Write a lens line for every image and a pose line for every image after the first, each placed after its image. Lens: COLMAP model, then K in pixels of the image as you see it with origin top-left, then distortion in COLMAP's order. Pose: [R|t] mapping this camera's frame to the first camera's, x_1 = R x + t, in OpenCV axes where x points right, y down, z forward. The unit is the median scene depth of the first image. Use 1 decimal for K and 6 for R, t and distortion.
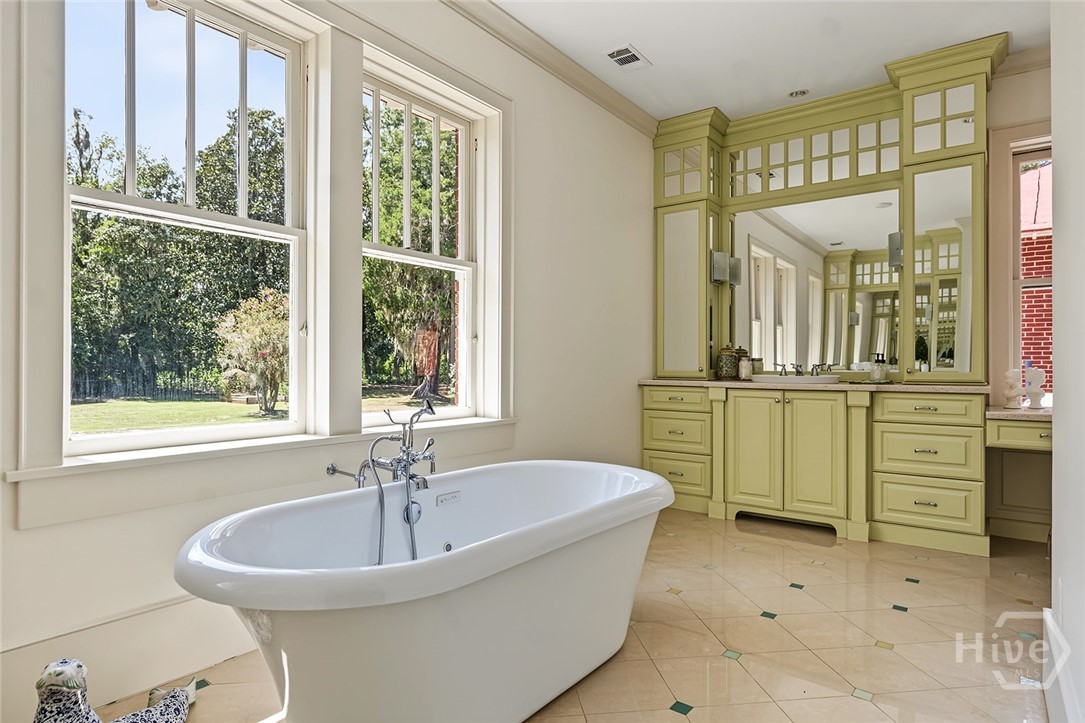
lens RADIAL K [[617.4, 0, 547.2], [0, 617.4, 366.2], [0, 0, 1]] dist [0.001147, 0.000886]
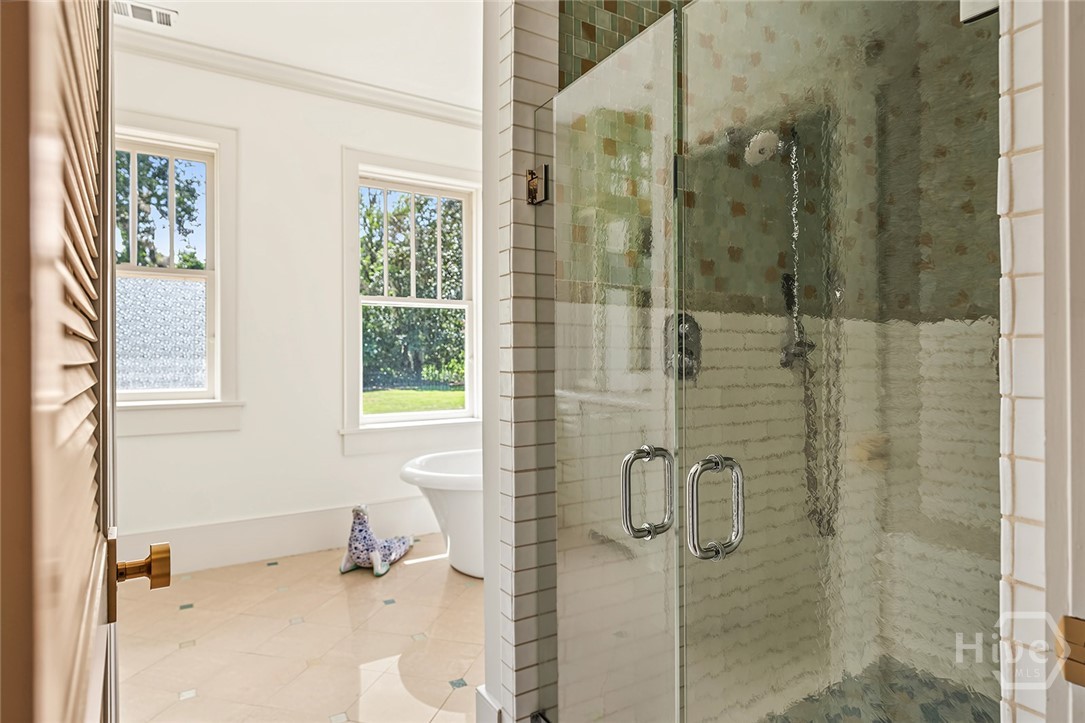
lens RADIAL K [[589.8, 0, 542.4], [0, 589.8, 362.1], [0, 0, 1]] dist [0.009626, 0.000738]
pose [[0.935203, -0.005570, -0.354069, 0.365833], [0.007133, 0.999970, 0.003111, -0.052297], [0.354041, -0.005435, 0.935214, -0.471296]]
